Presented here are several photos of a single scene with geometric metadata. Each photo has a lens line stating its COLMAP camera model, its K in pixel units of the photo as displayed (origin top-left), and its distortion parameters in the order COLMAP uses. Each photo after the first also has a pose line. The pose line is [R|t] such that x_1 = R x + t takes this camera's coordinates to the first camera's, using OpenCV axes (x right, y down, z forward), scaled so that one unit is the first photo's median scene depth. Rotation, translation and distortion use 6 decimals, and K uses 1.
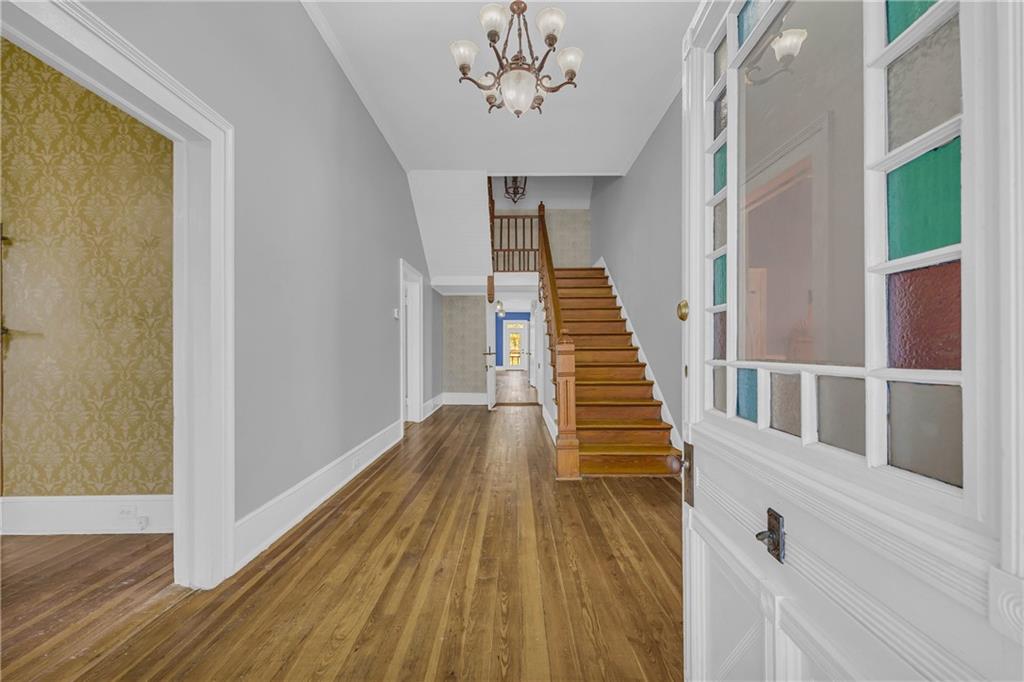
lens RADIAL K [[420.6, 0, 515.7], [0, 420.6, 347.4], [0, 0, 1]] dist [-0.002143, -0.000001]
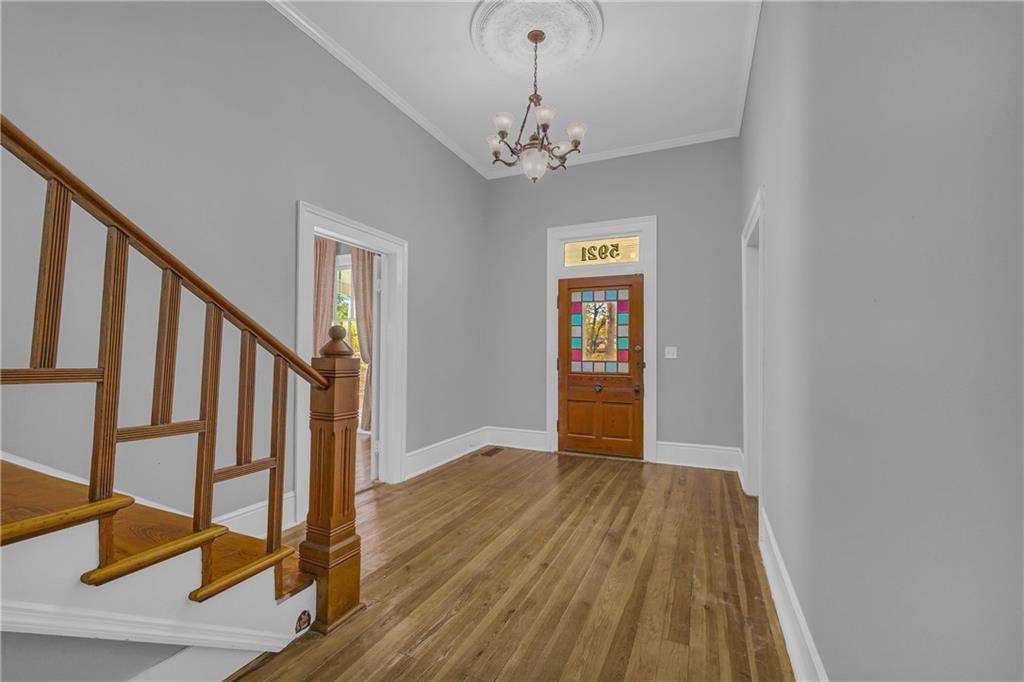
lens RADIAL K [[420.6, 0, 515.7], [0, 420.6, 347.4], [0, 0, 1]] dist [-0.002143, -0.000001]
pose [[-0.912398, 0.001559, 0.409301, -0.453880], [-0.005574, 0.999853, -0.016235, -0.018158], [-0.409266, -0.017094, -0.912255, 2.117808]]
